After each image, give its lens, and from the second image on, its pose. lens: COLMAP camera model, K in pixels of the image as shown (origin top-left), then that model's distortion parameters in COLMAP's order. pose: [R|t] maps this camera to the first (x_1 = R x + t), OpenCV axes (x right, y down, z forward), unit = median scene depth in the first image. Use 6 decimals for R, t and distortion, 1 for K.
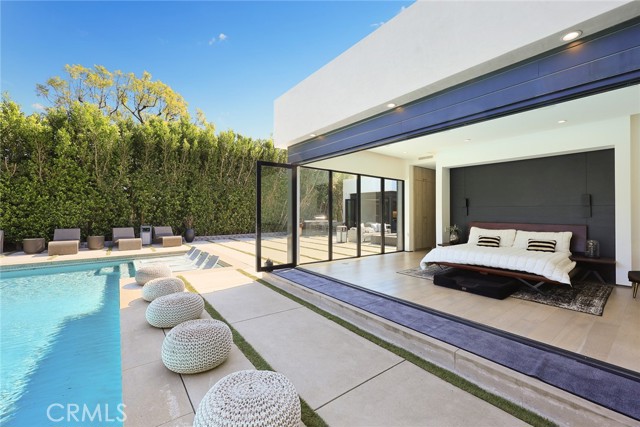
lens RADIAL K [[261.0, 0, 315.4], [0, 261.0, 212.6], [0, 0, 1]] dist [0.001879, 0.000258]
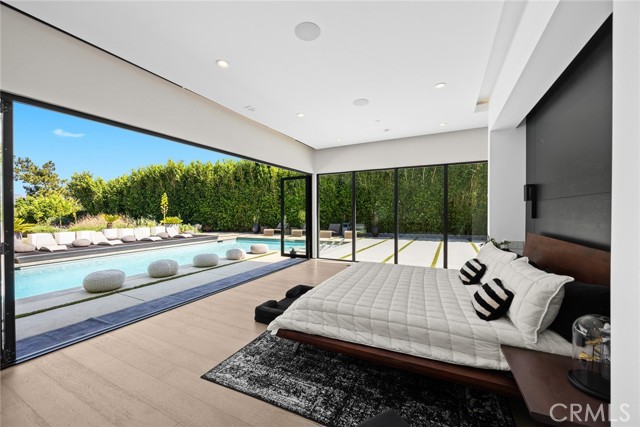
lens RADIAL K [[247.8, 0, 324.9], [0, 247.8, 212.6], [0, 0, 1]] dist [0.003838, -0.000026]
pose [[0.443597, -0.009955, -0.896171, 1.061927], [0.011425, 0.999920, -0.005452, 0.000659], [0.896153, -0.007820, 0.443676, 0.601751]]
